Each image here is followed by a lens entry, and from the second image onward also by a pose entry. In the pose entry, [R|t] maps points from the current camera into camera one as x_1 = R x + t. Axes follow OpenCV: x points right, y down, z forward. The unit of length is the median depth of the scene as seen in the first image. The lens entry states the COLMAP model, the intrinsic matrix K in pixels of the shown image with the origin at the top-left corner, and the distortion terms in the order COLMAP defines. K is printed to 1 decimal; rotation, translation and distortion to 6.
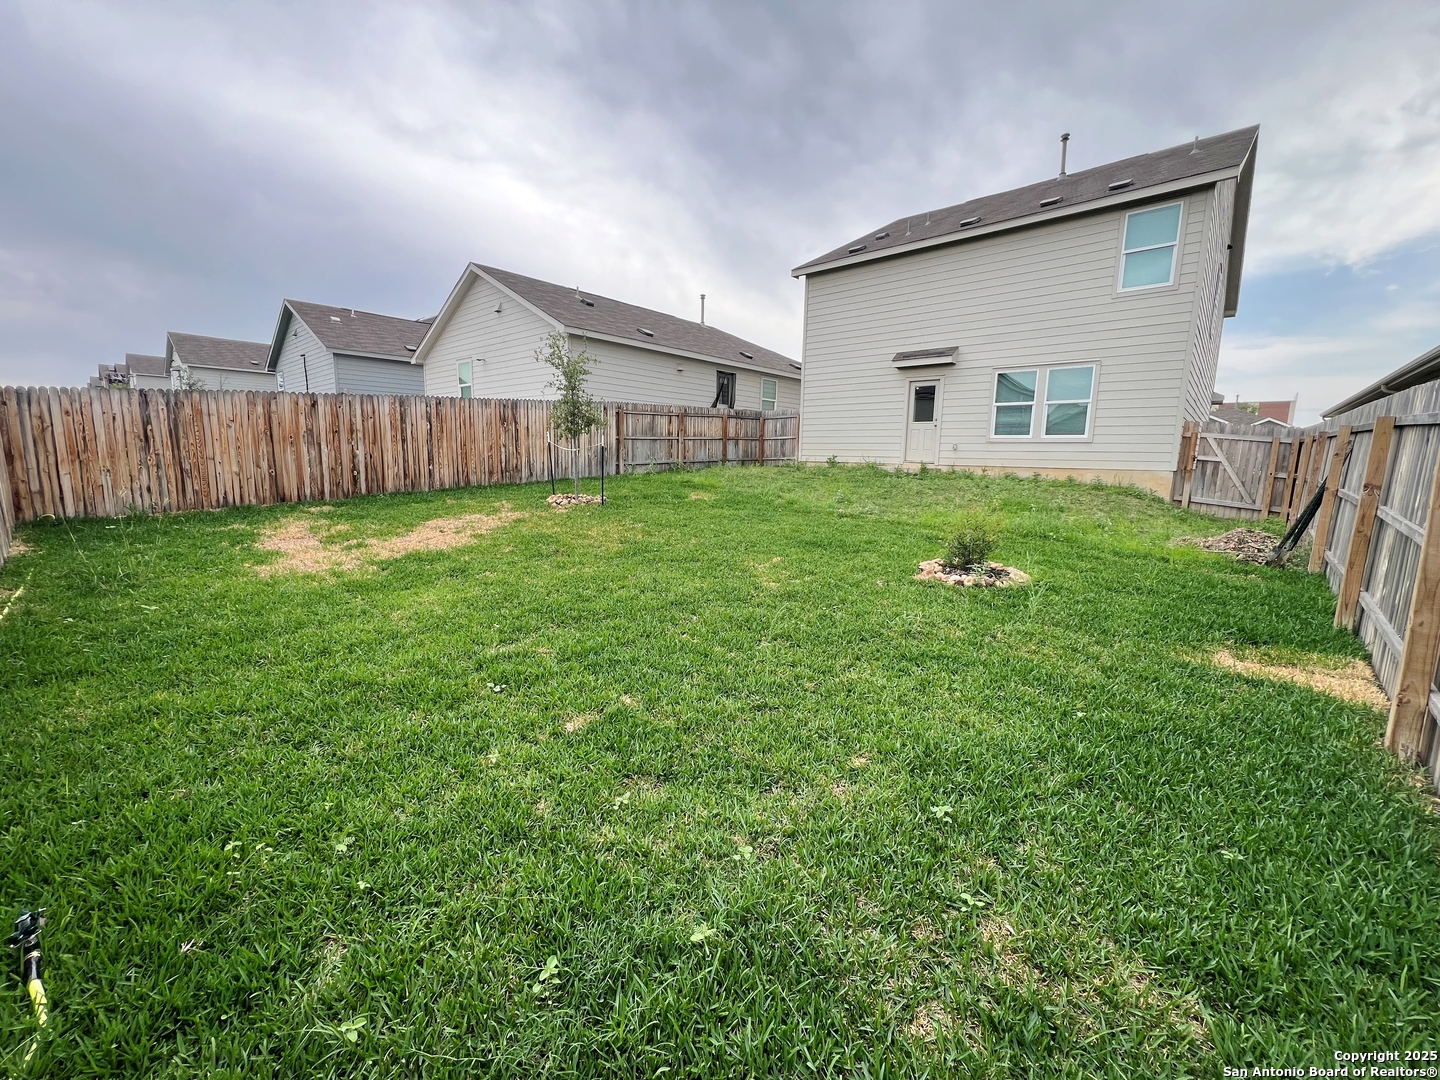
lens RADIAL K [[578.0, 0, 720.0], [0, 578.0, 540.0], [0, 0, 1]] dist [-0.001825, -0.000226]
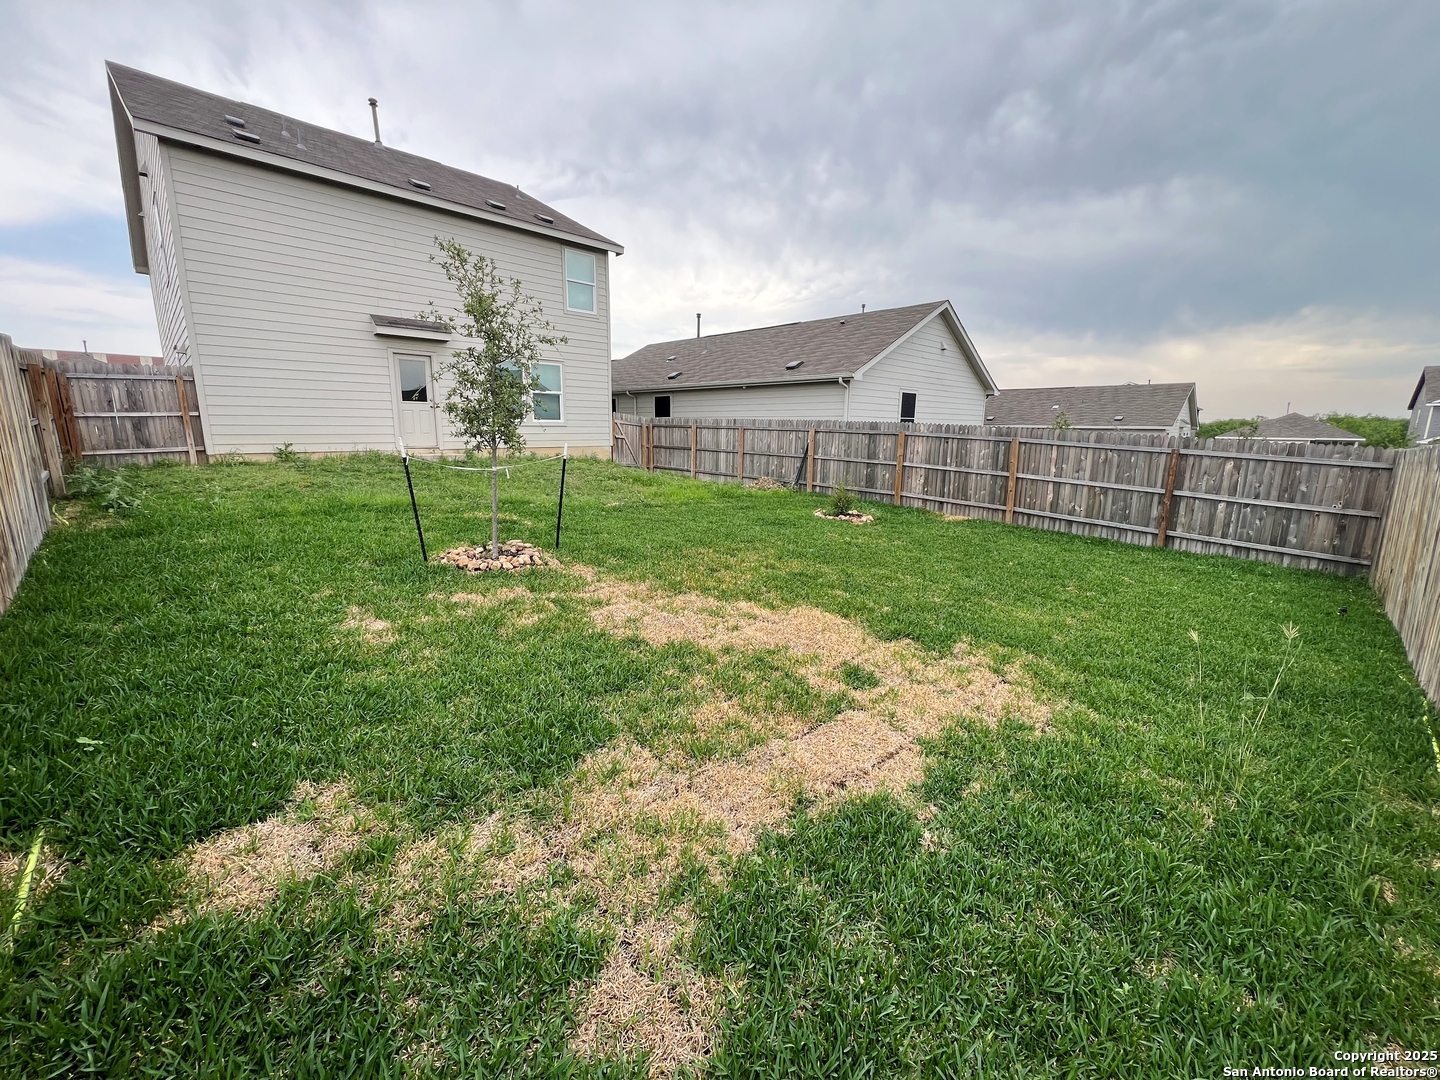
lens RADIAL K [[578.0, 0, 720.0], [0, 578.0, 540.0], [0, 0, 1]] dist [-0.001825, -0.000226]
pose [[0.041809, -0.229306, 0.972456, -0.631857], [0.132397, 0.965995, 0.222091, -0.147089], [-0.990315, 0.119464, 0.070747, 0.530969]]
